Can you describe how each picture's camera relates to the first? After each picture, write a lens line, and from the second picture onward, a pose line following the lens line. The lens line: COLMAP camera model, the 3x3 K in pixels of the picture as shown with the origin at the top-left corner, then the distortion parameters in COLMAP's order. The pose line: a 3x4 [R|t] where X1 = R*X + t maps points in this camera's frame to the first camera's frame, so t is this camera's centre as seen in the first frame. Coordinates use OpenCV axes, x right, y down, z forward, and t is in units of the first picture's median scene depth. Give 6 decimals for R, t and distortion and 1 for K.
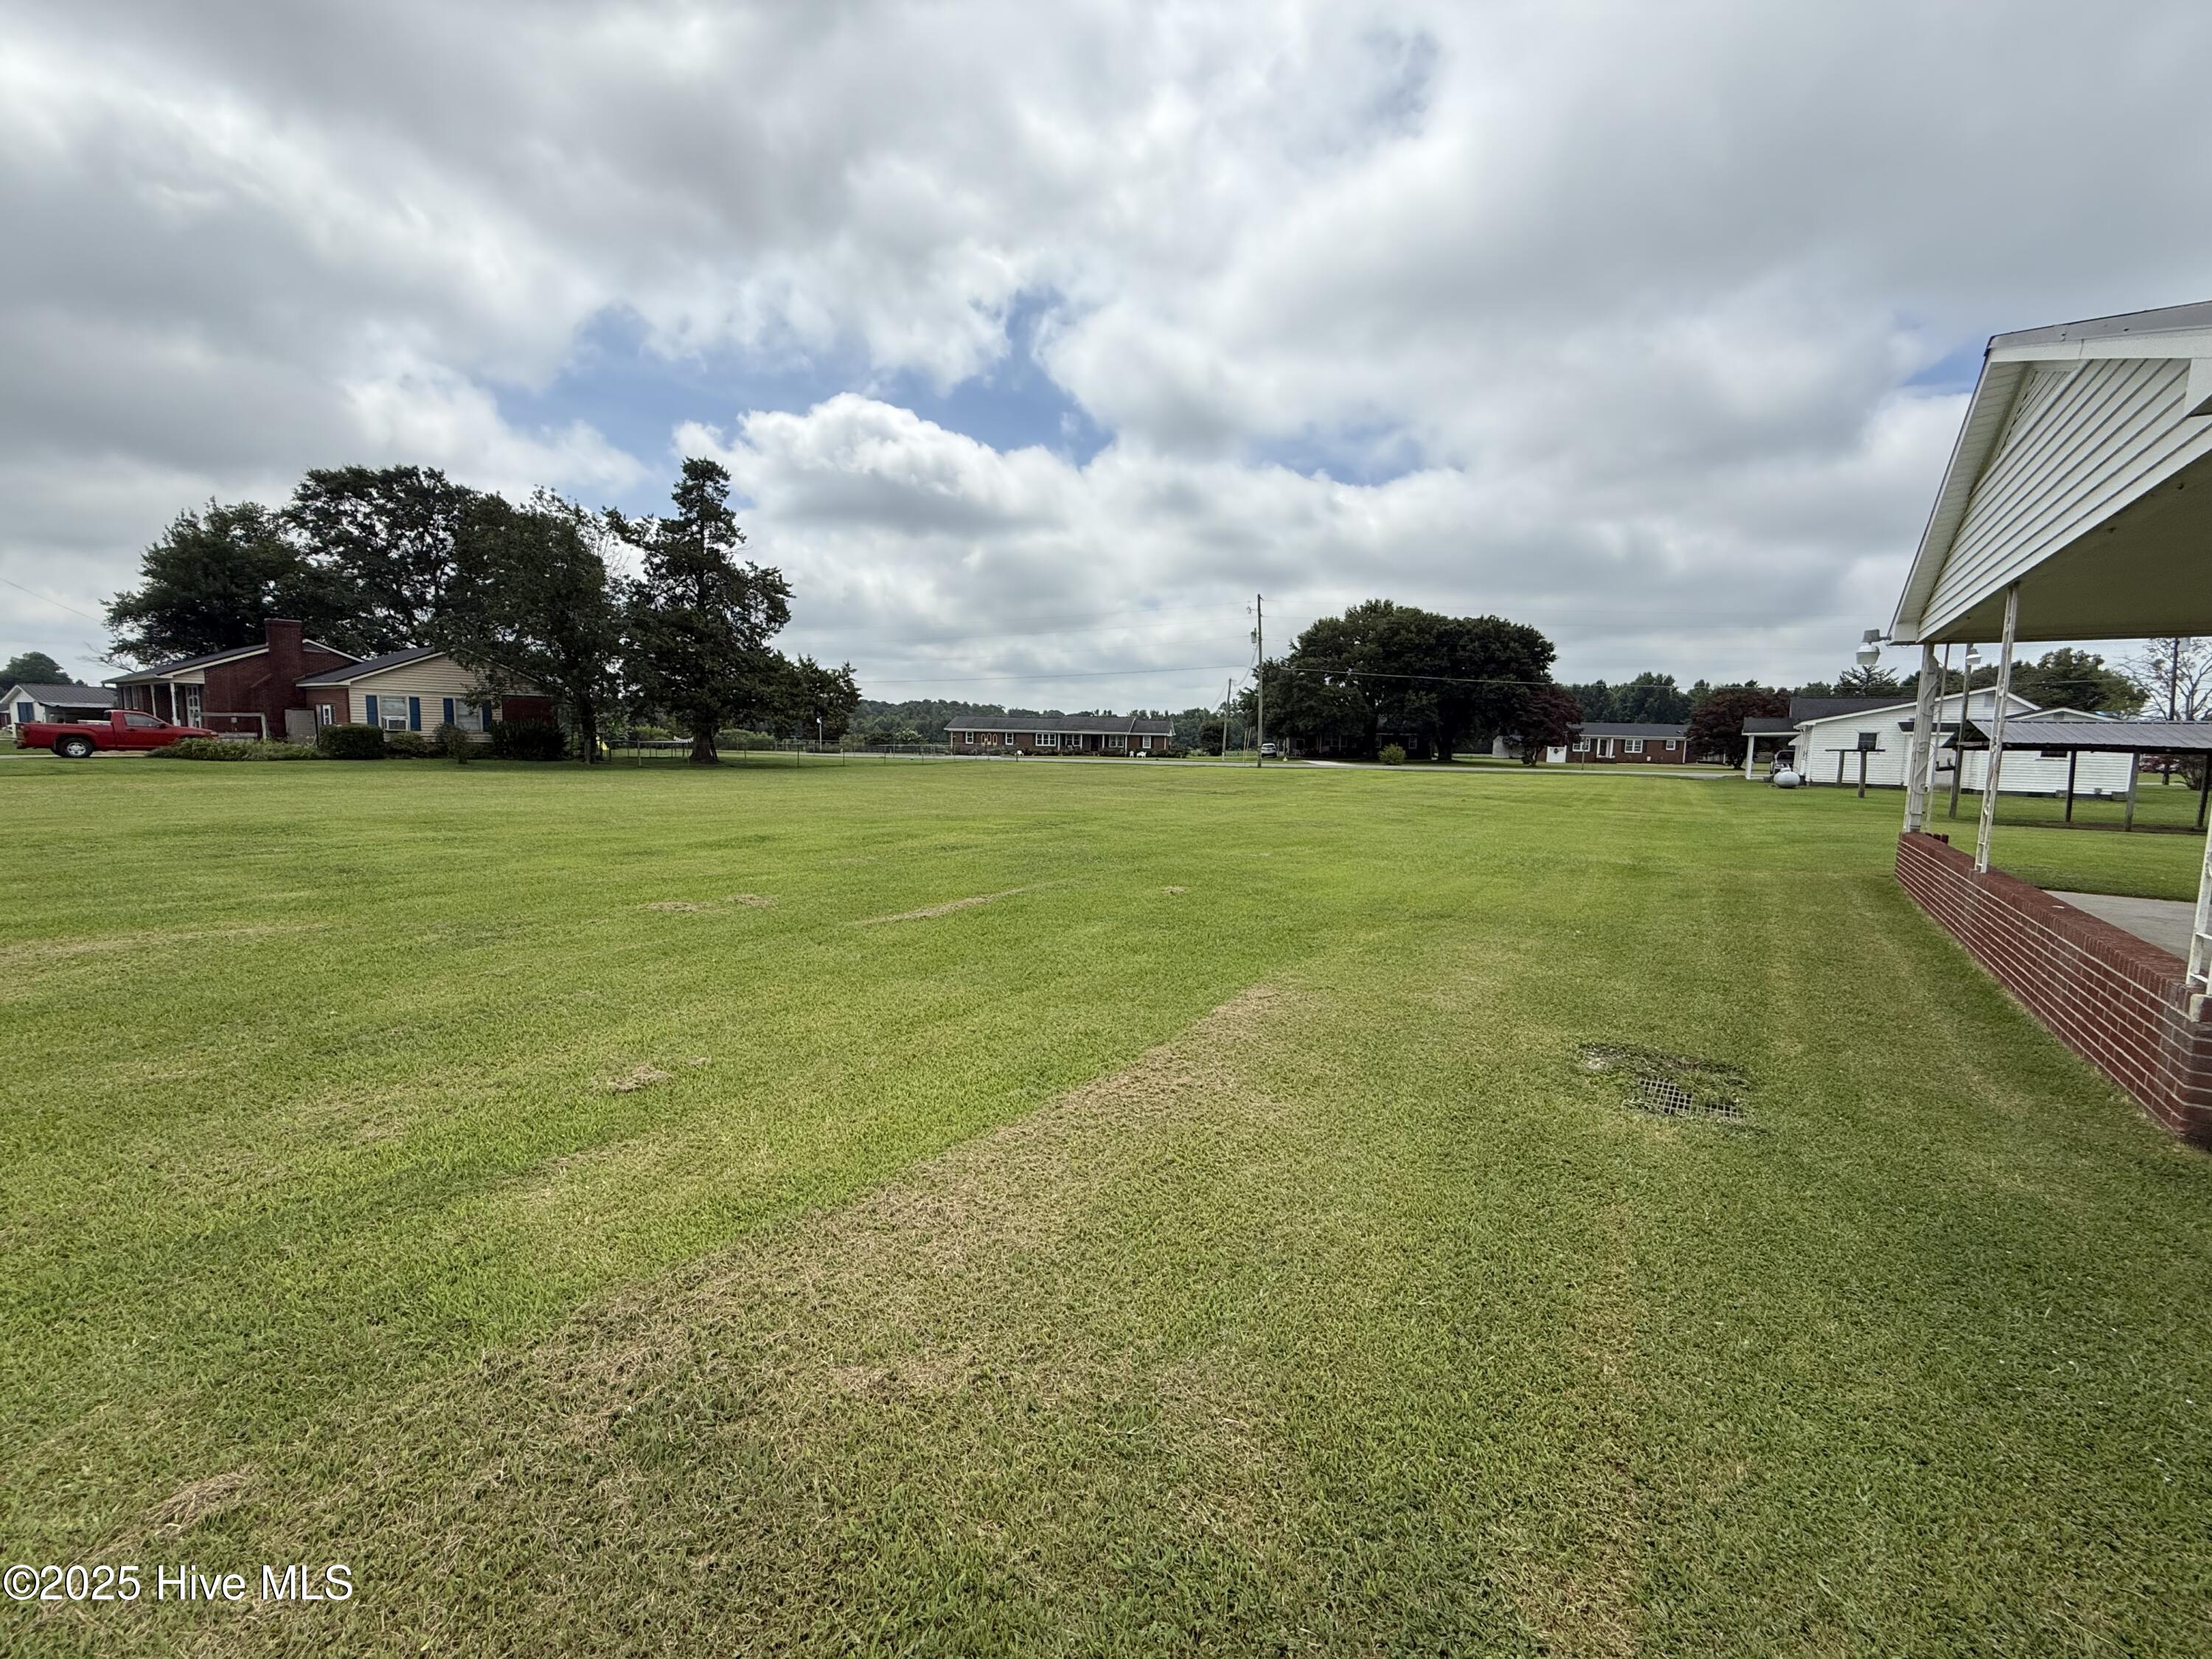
lens RADIAL K [[878.4, 0, 1106.0], [0, 878.4, 829.5], [0, 0, 1]] dist [0.000725, 0.000052]
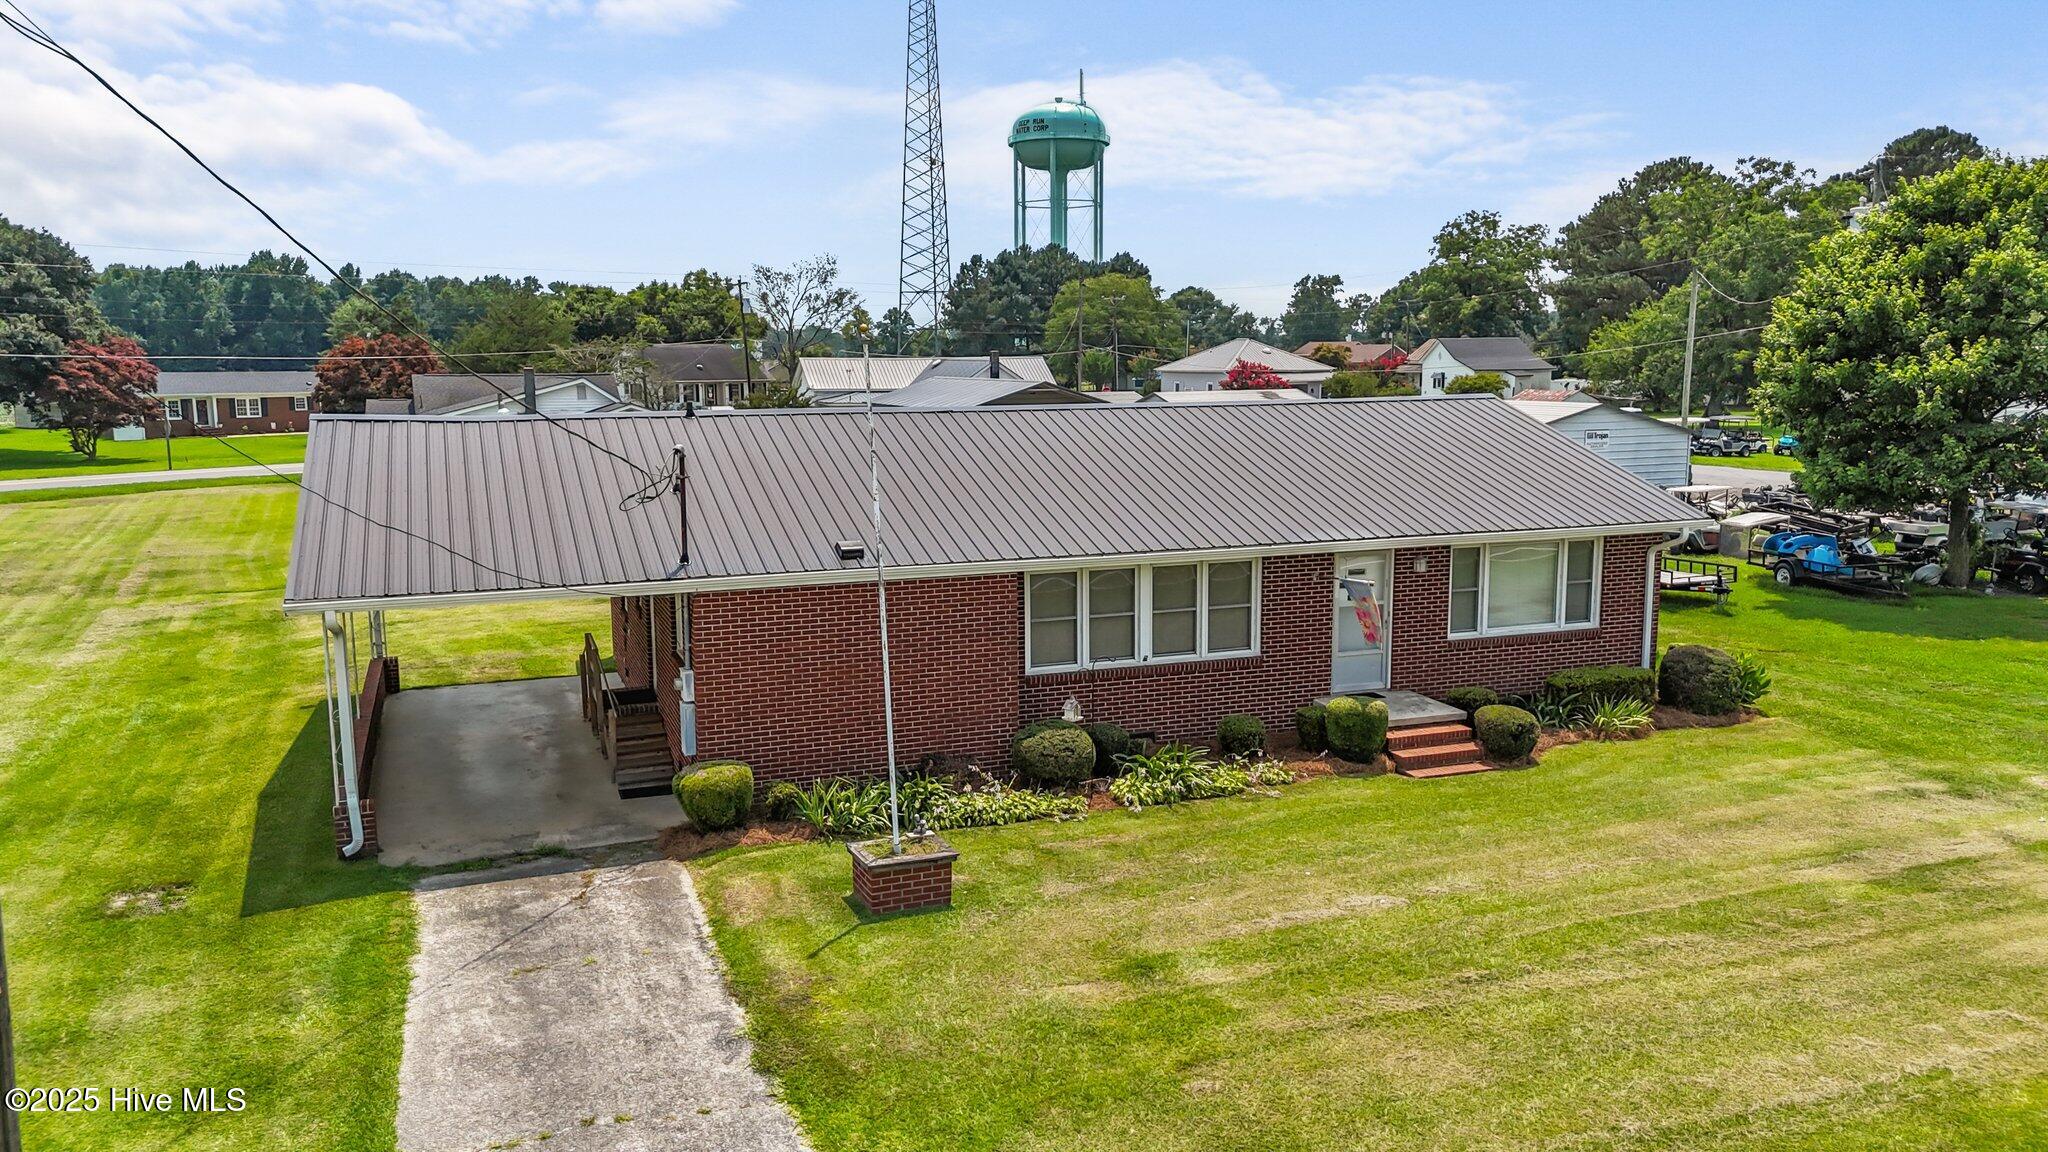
lens RADIAL K [[1510.5, 0, 1025.2], [0, 1510.5, 584.5], [0, 0, 1]] dist [0.100571, -0.129342]
pose [[0.548630, -0.151630, 0.822200, -0.052792], [0.105383, 0.988115, 0.111909, -0.030484], [-0.829397, 0.025250, 0.558089, -0.133347]]
